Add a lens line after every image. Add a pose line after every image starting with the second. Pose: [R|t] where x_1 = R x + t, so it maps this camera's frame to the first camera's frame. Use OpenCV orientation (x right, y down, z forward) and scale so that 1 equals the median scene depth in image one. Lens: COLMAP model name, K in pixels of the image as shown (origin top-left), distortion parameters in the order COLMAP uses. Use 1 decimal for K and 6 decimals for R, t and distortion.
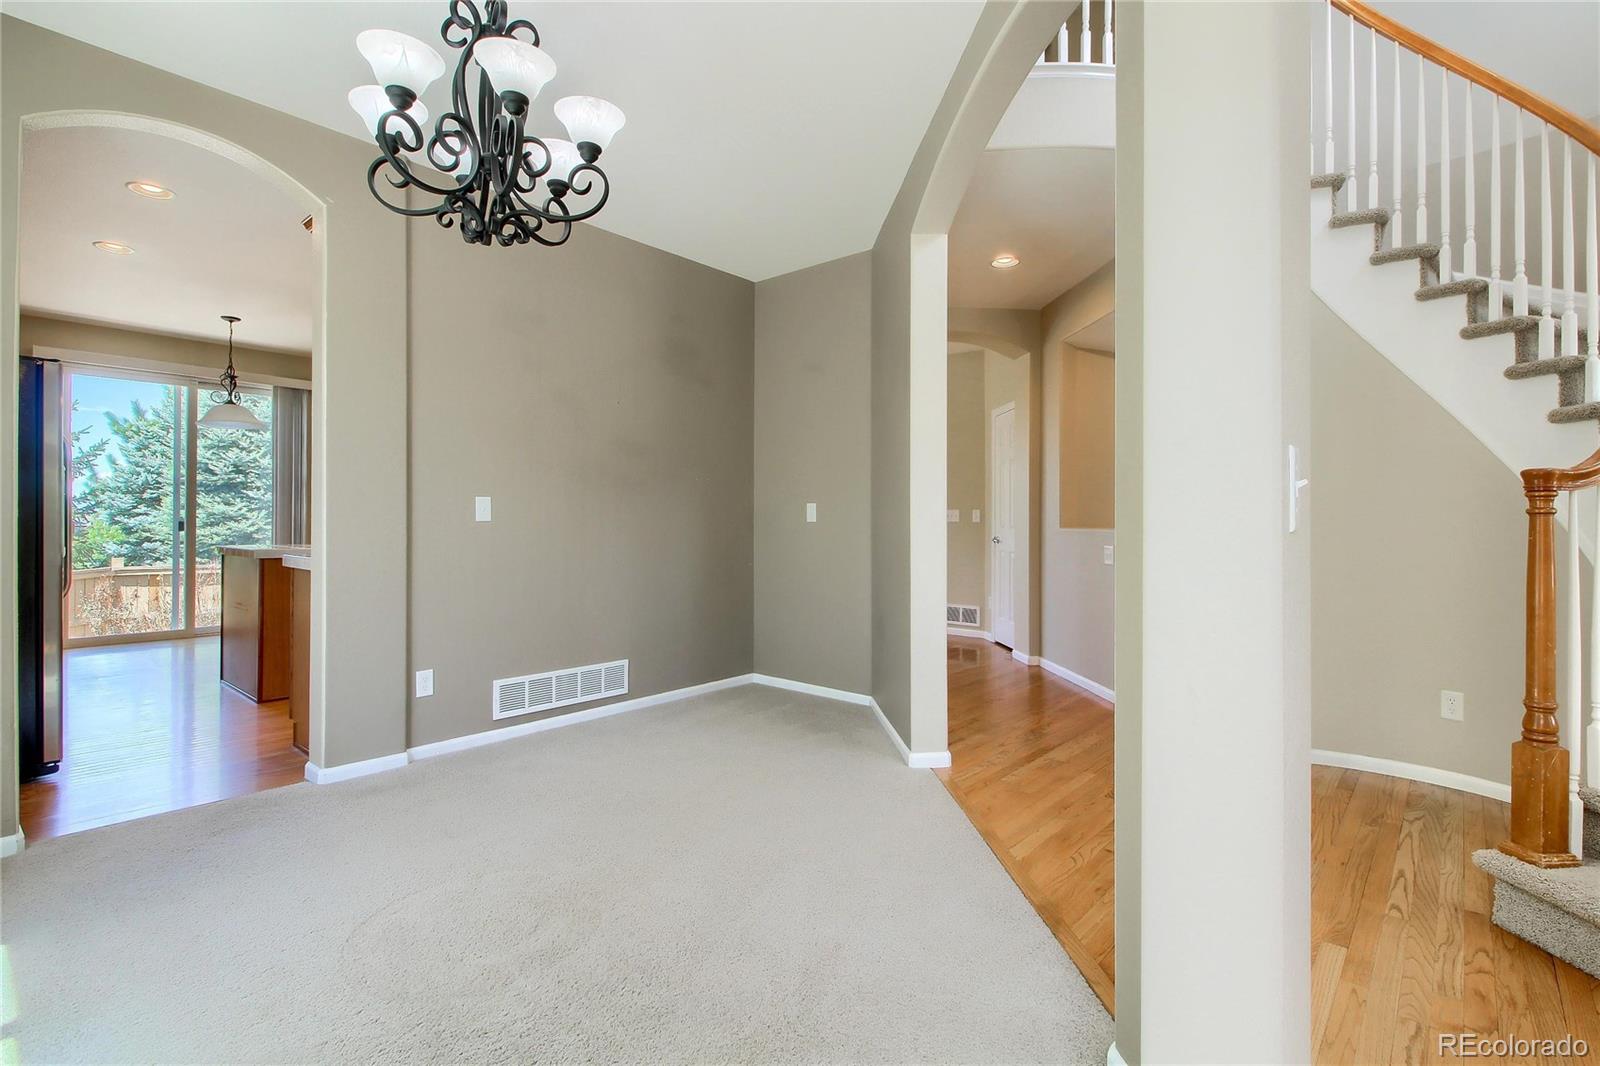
lens RADIAL K [[746.8, 0, 800.8], [0, 746.8, 518.9], [0, 0, 1]] dist [0.017687, -0.013074]
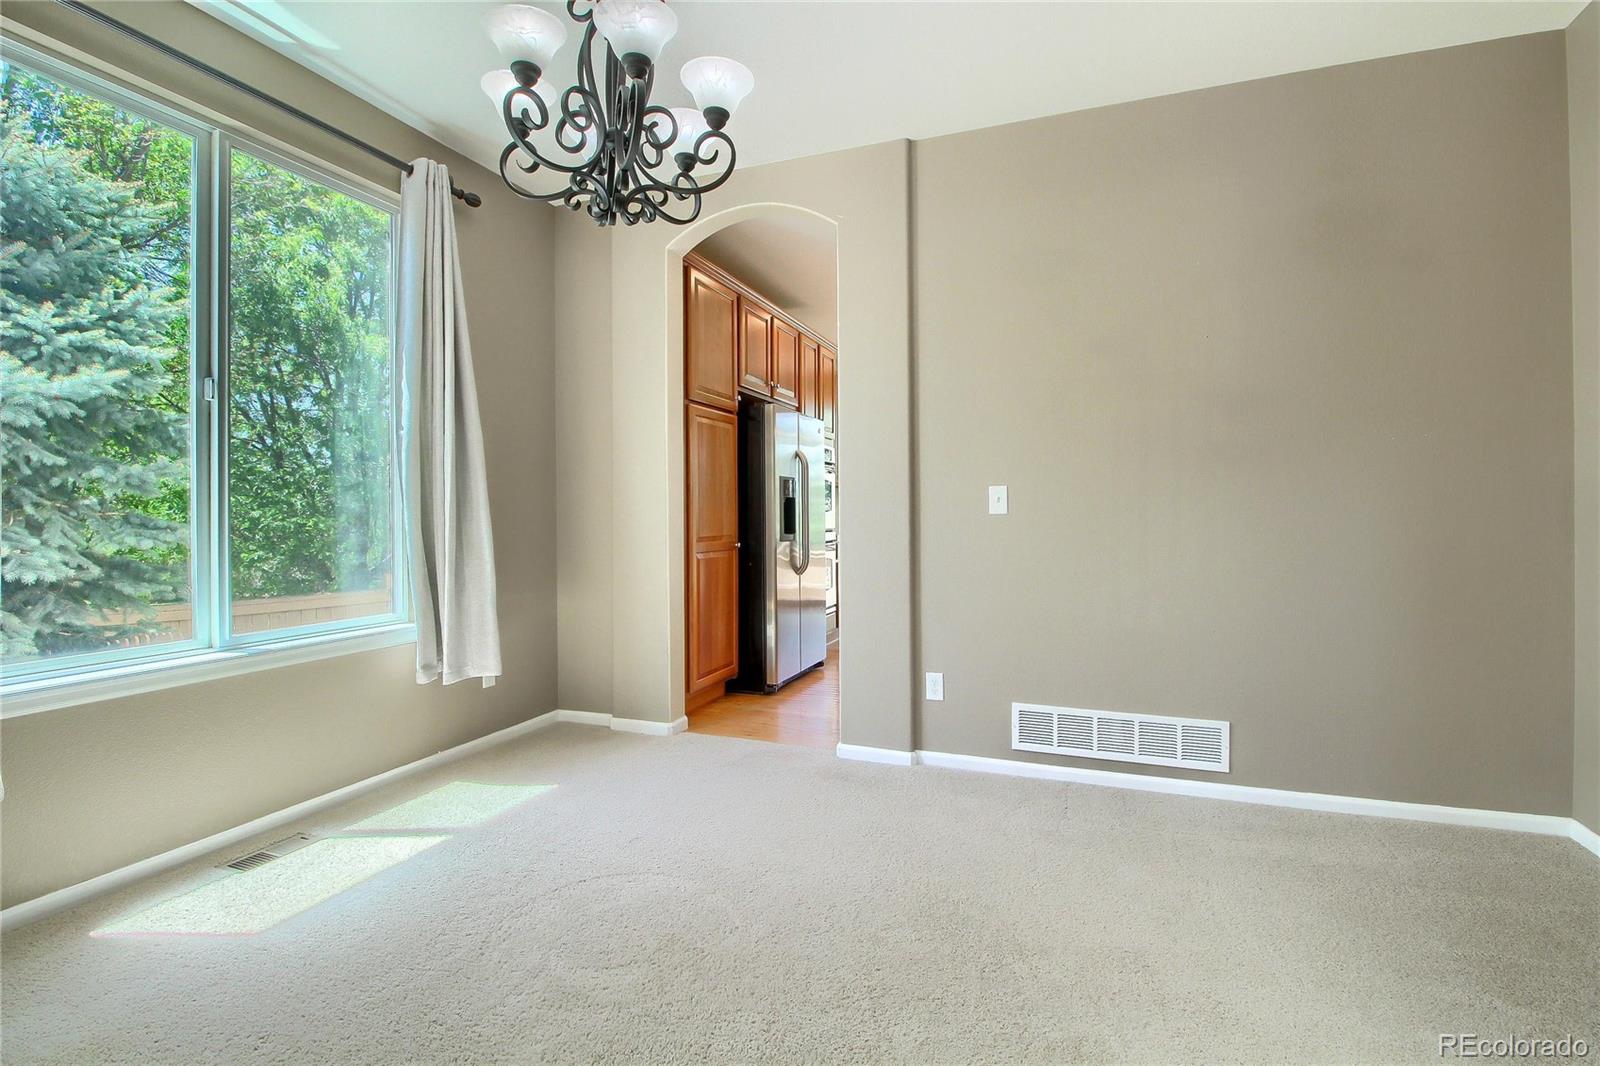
lens RADIAL K [[746.8, 0, 800.8], [0, 746.8, 518.9], [0, 0, 1]] dist [0.017687, -0.013074]
pose [[0.328915, -0.004585, -0.944348, 0.336283], [0.011022, 0.999939, -0.001016, 0.007101], [0.944295, -0.010074, 0.328945, 0.535177]]
